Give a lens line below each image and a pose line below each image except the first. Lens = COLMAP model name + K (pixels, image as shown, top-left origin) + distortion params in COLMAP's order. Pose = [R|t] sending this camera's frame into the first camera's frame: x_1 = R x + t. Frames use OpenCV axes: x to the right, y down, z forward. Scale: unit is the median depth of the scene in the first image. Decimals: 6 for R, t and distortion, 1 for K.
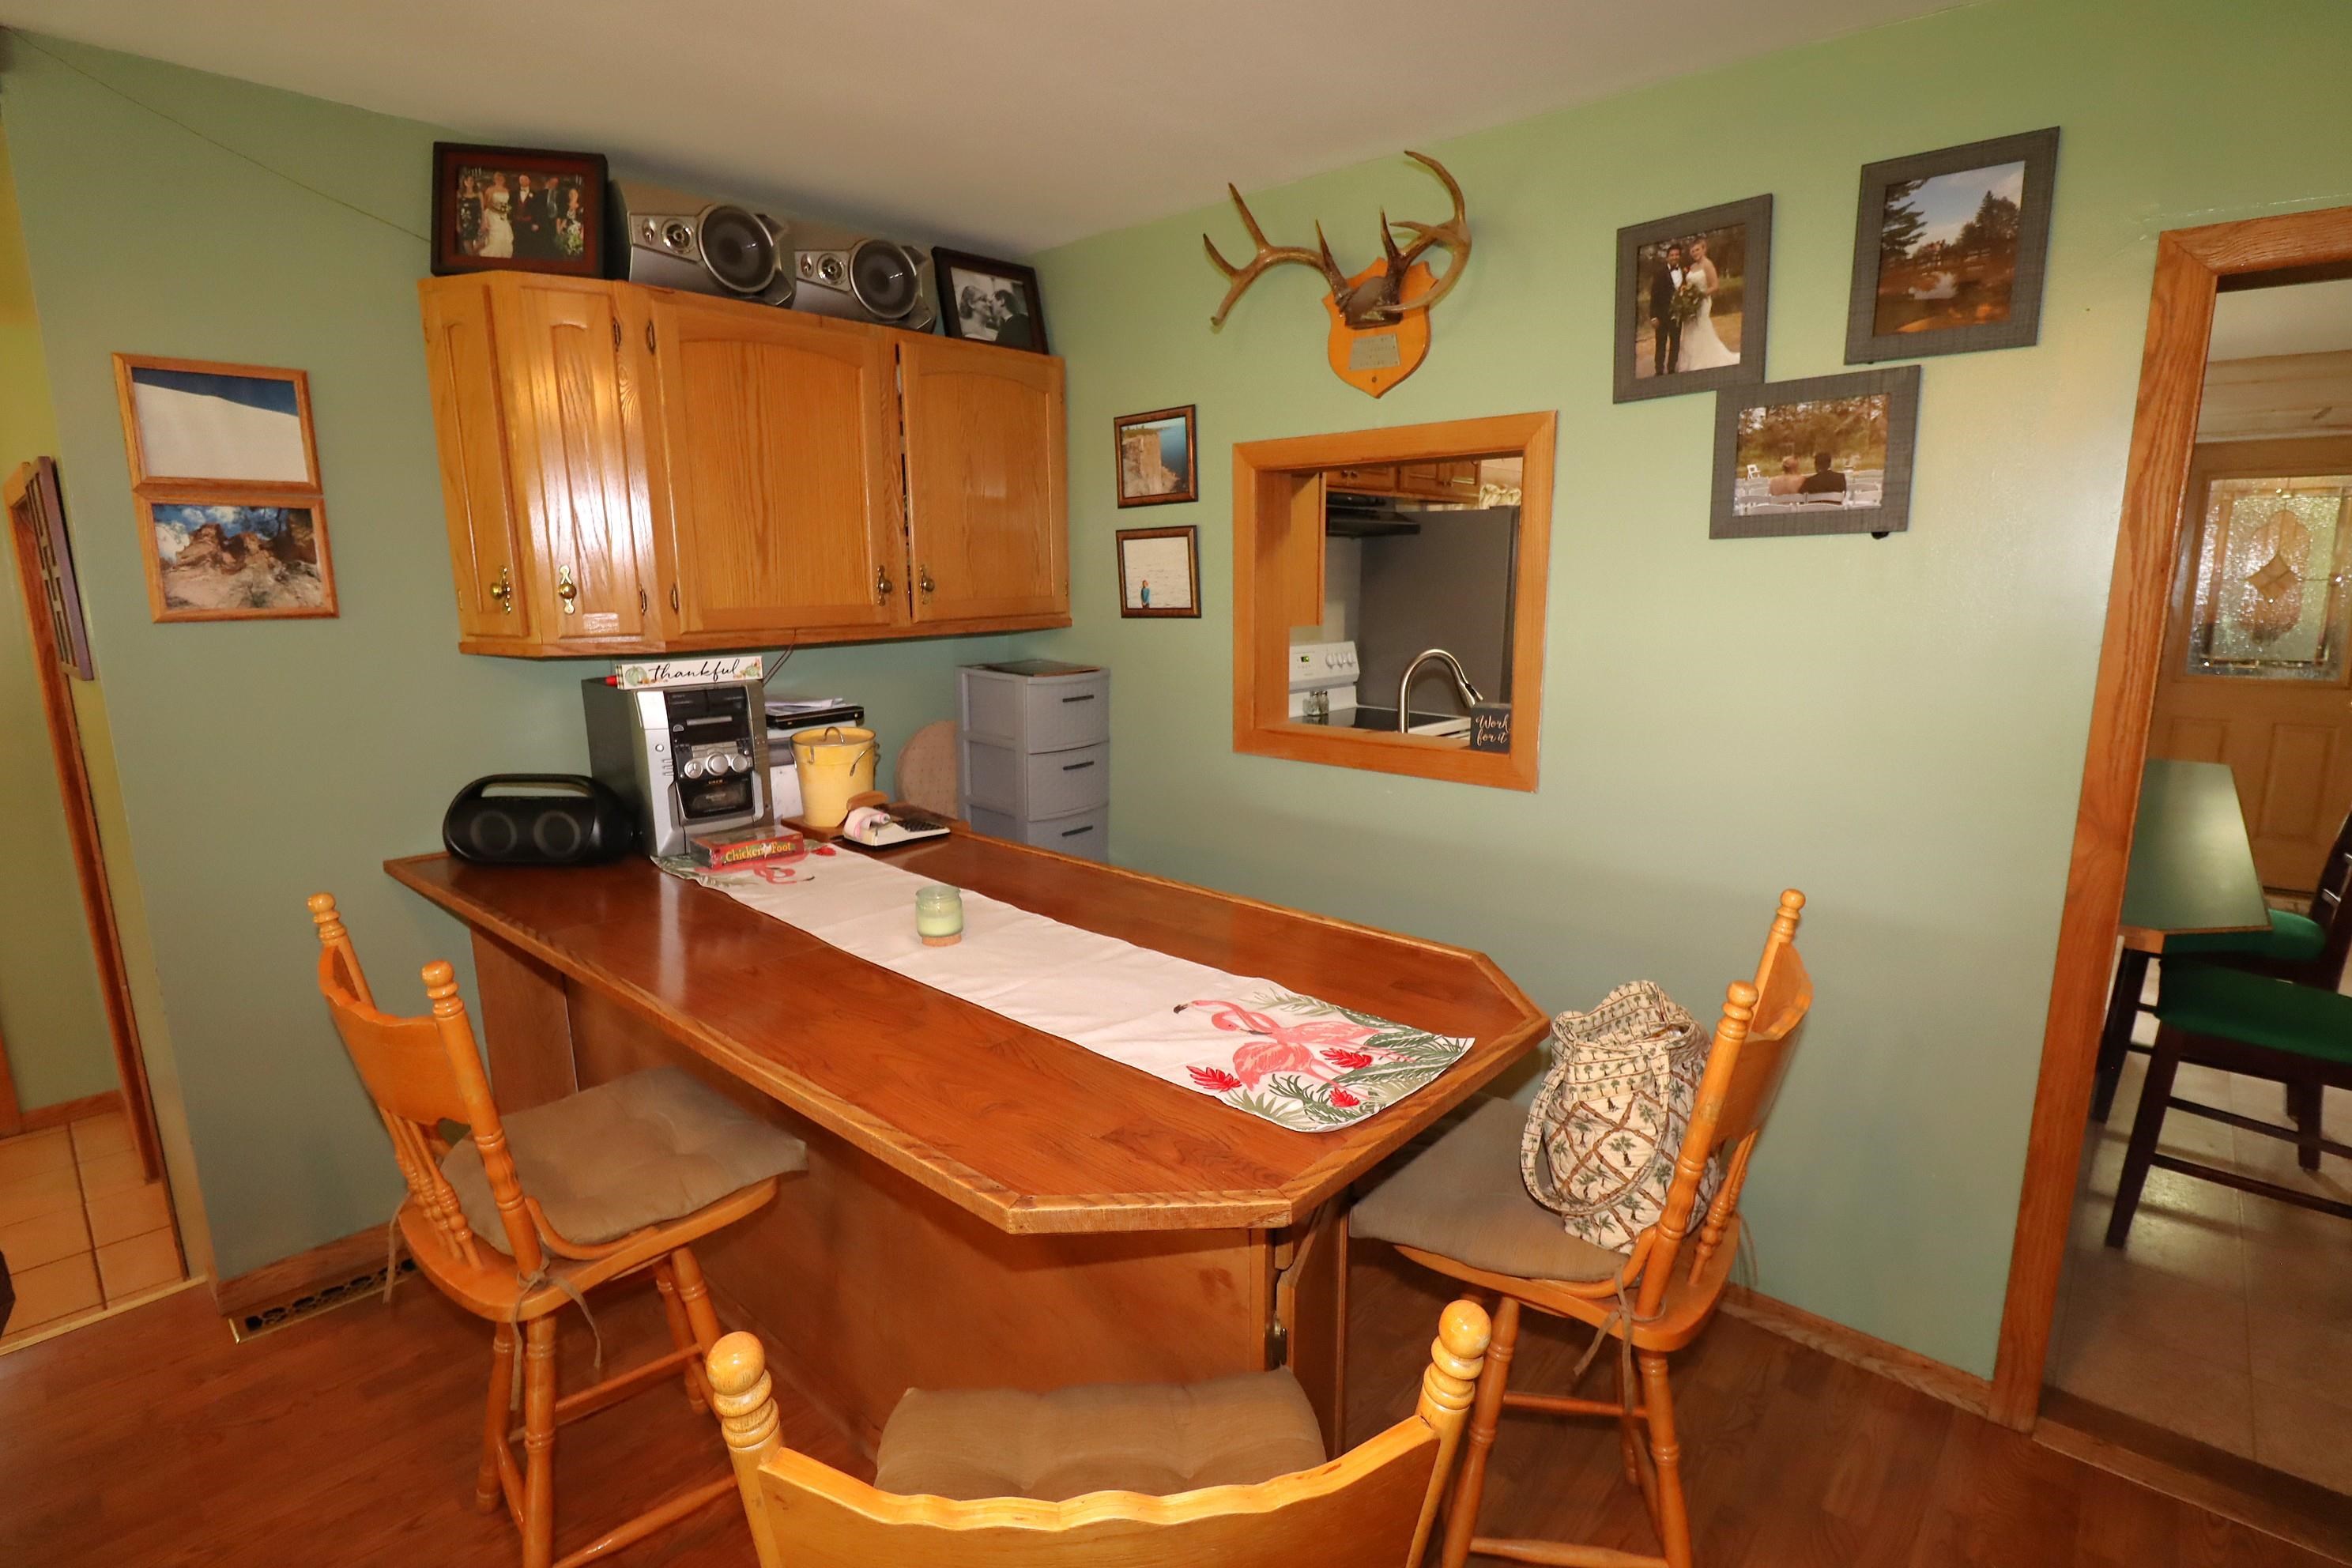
lens RADIAL K [[1098.3, 0, 1188.4], [0, 1098.3, 789.7], [0, 0, 1]] dist [-0.005808, -0.008907]
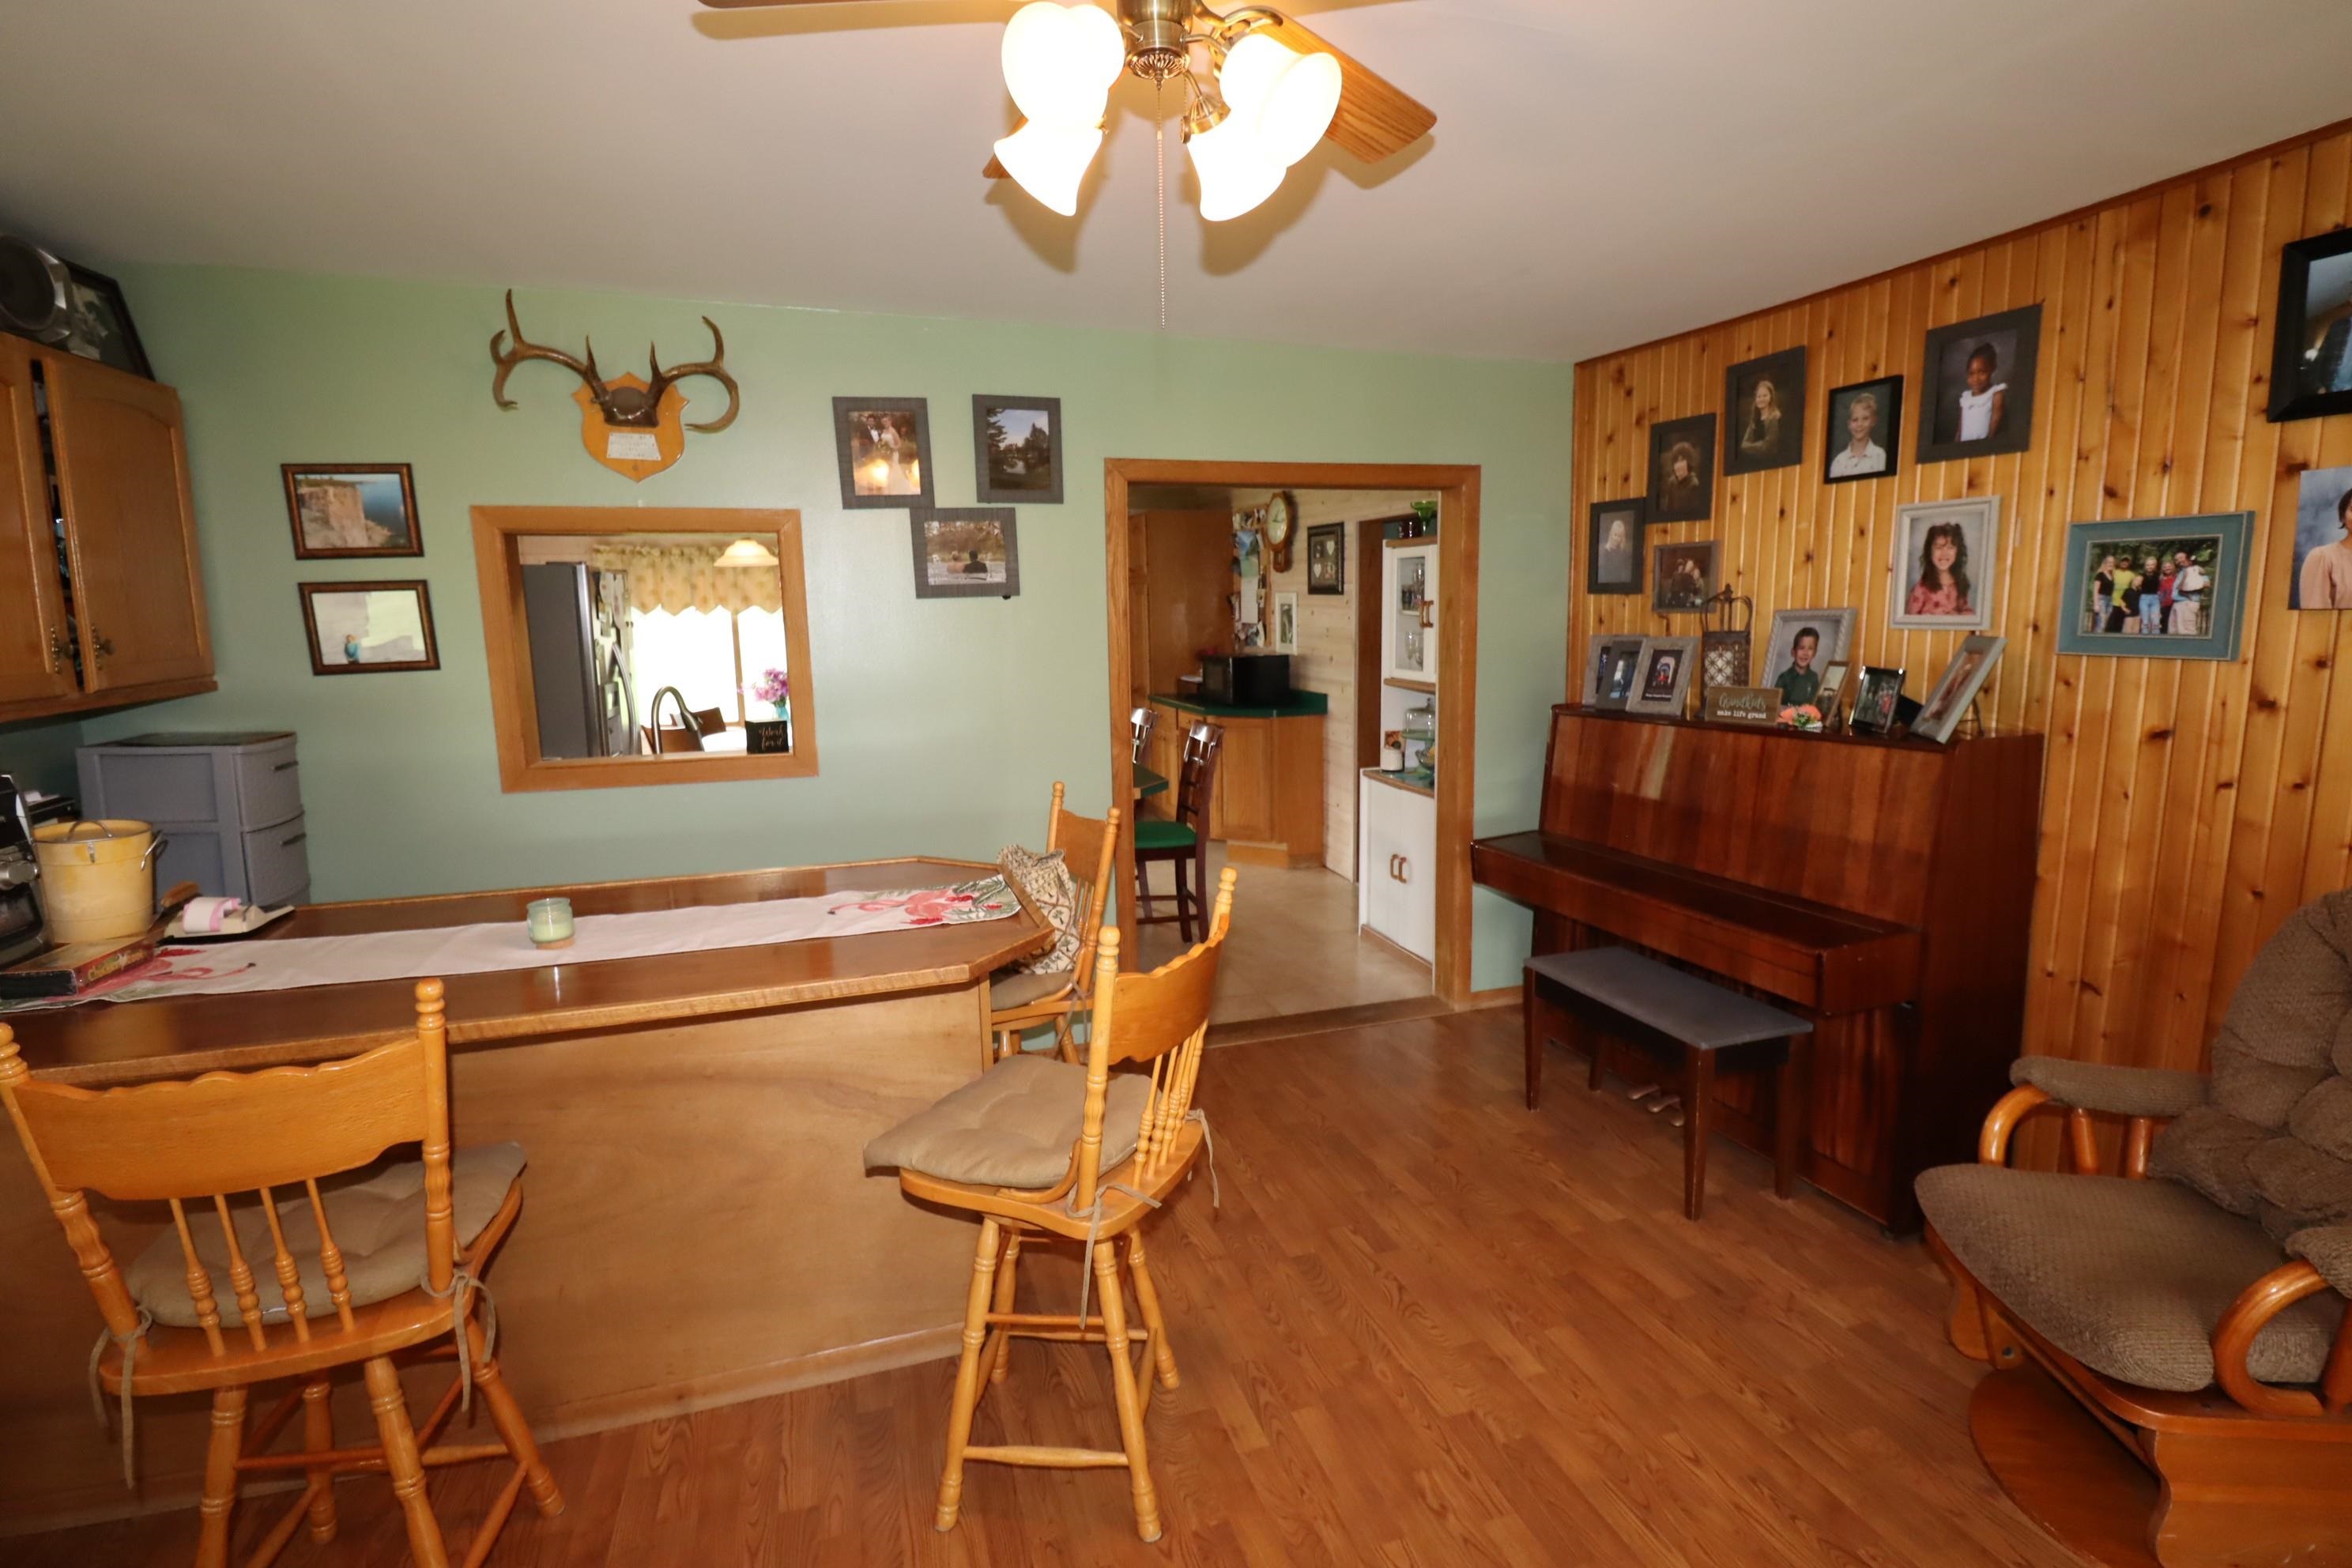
lens RADIAL K [[1098.3, 0, 1195.5], [0, 1098.3, 778.5], [0, 0, 1]] dist [-0.005808, -0.008907]
pose [[0.506927, -0.134654, 0.851406, -0.675837], [0.176464, 0.983016, 0.050401, 0.021597], [-0.843733, 0.124693, 0.522079, -0.148598]]
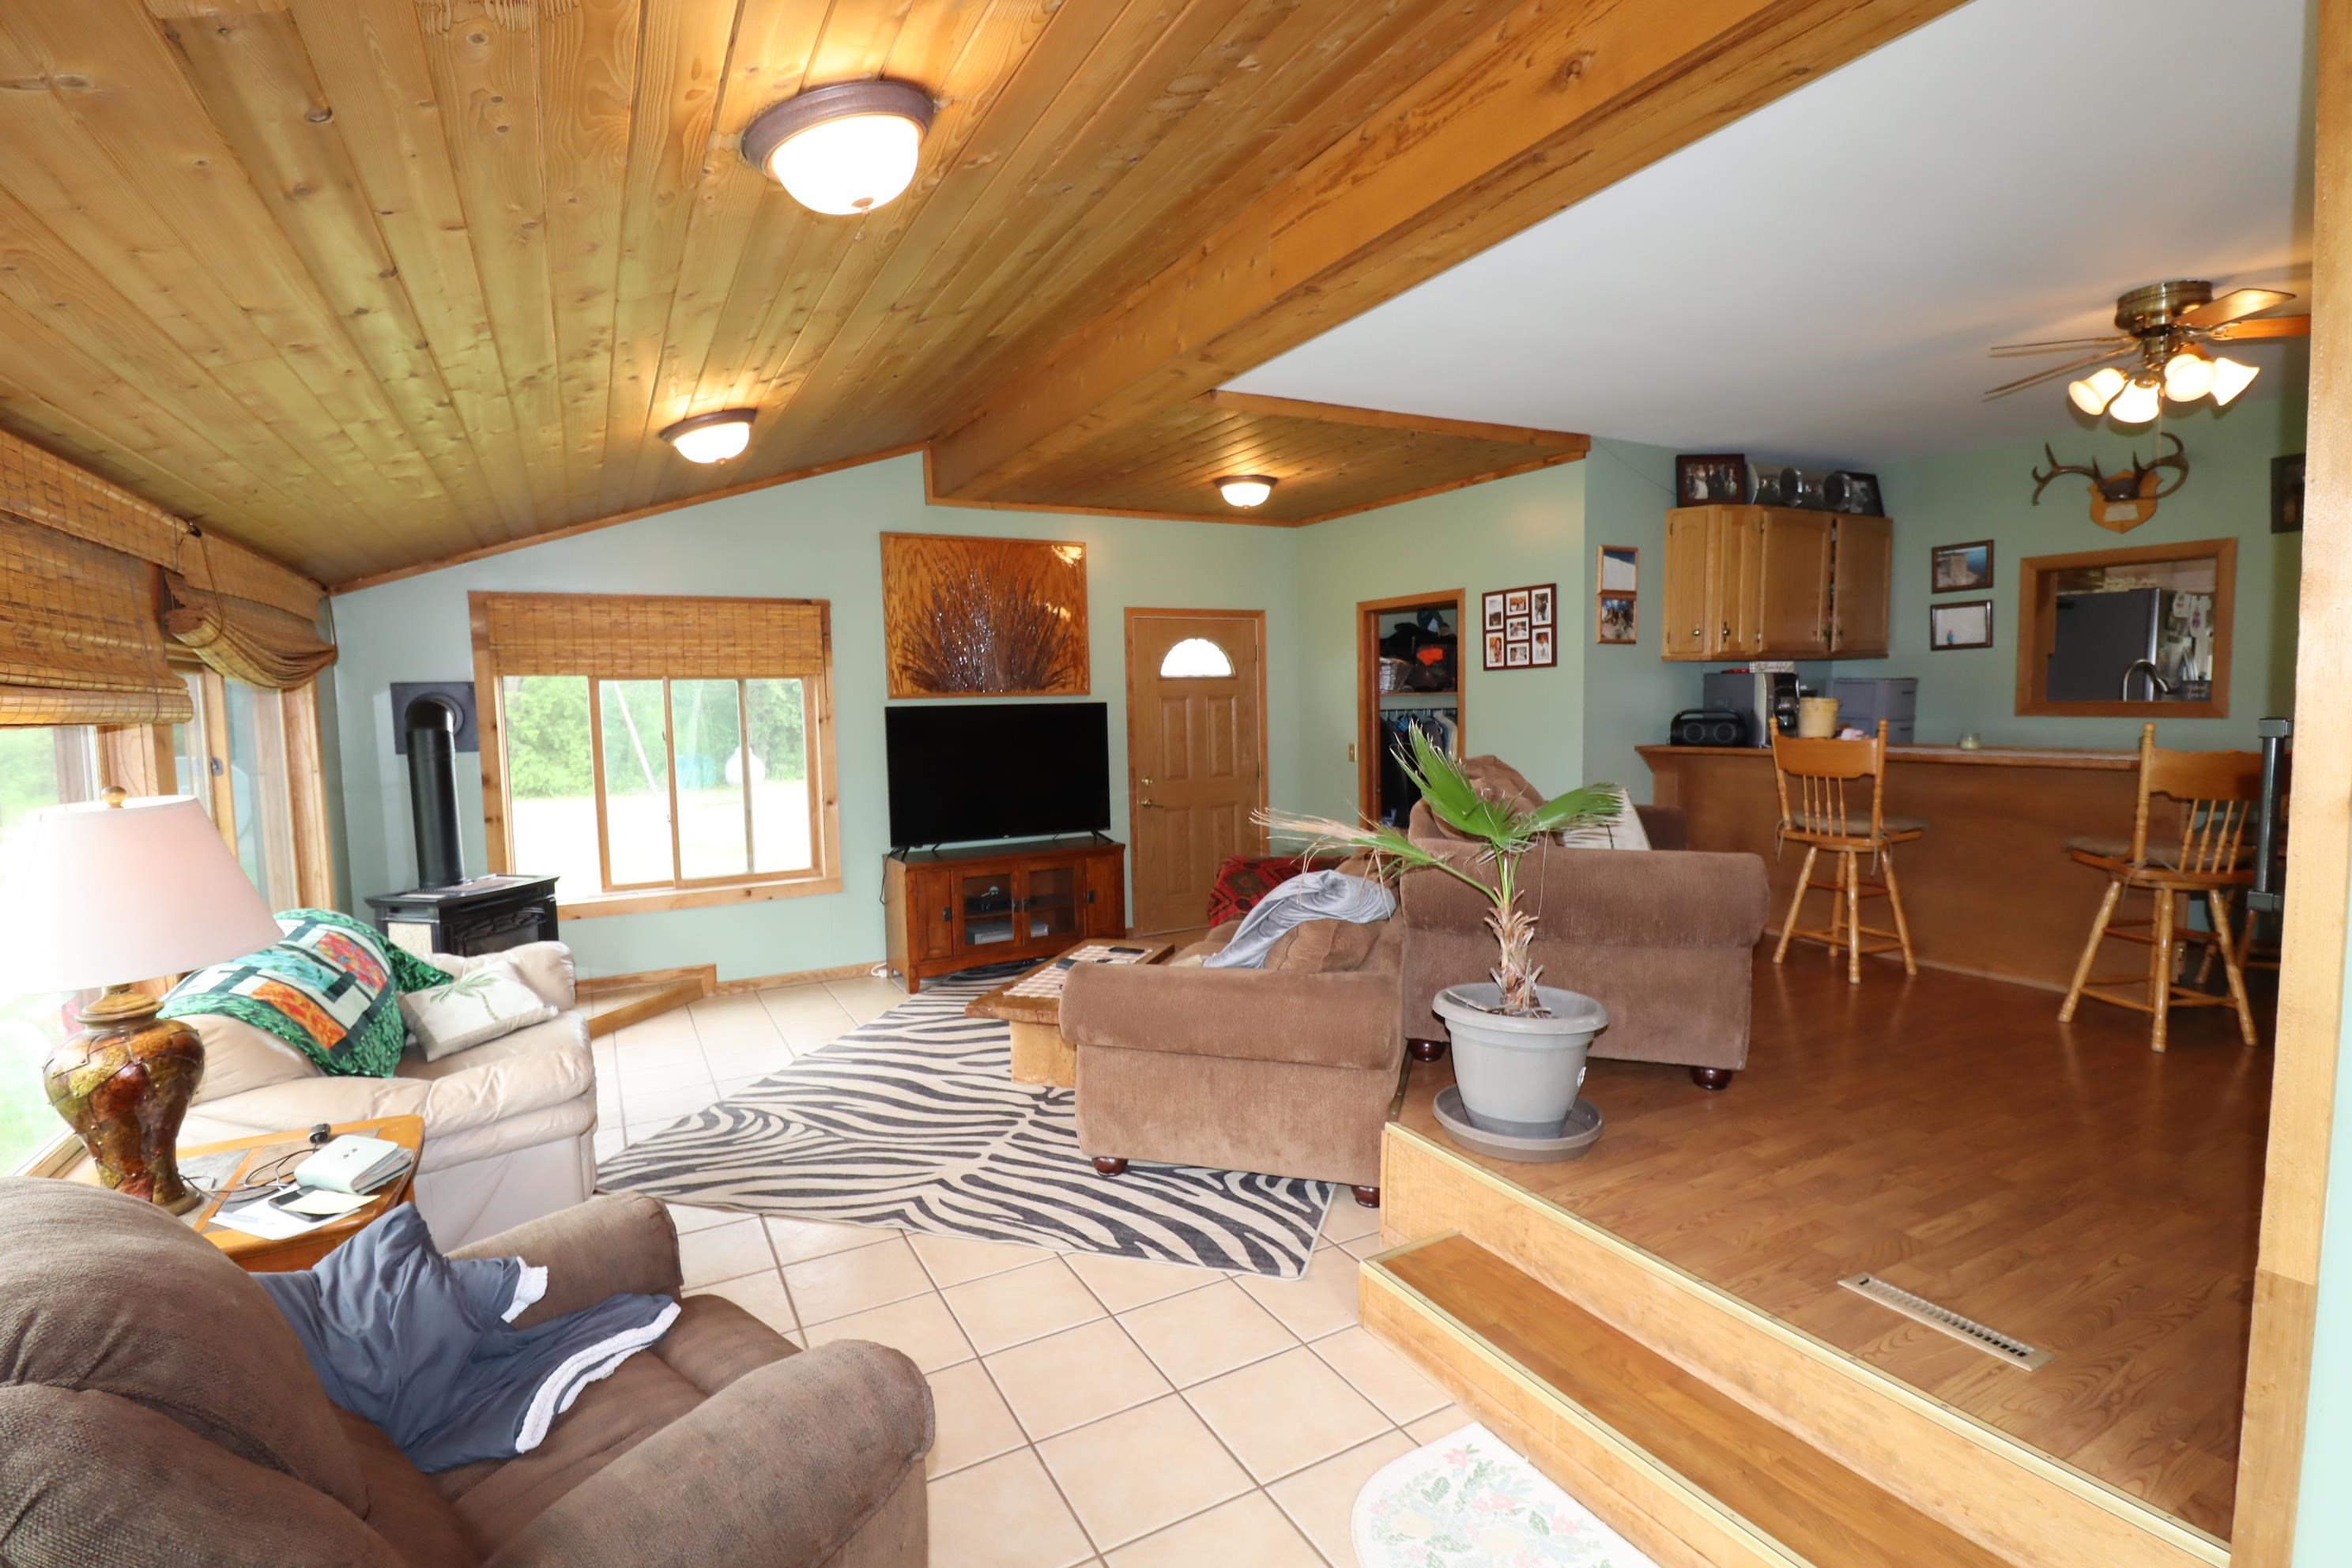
lens RADIAL K [[1098.1, 0, 1196.5], [0, 1098.1, 783.0], [0, 0, 1]] dist [-0.005990, -0.008307]
pose [[0.943888, 0.015117, -0.329919, -0.878969], [-0.050343, 0.993864, -0.098490, 0.443130], [0.326405, 0.109572, 0.938858, -1.600065]]
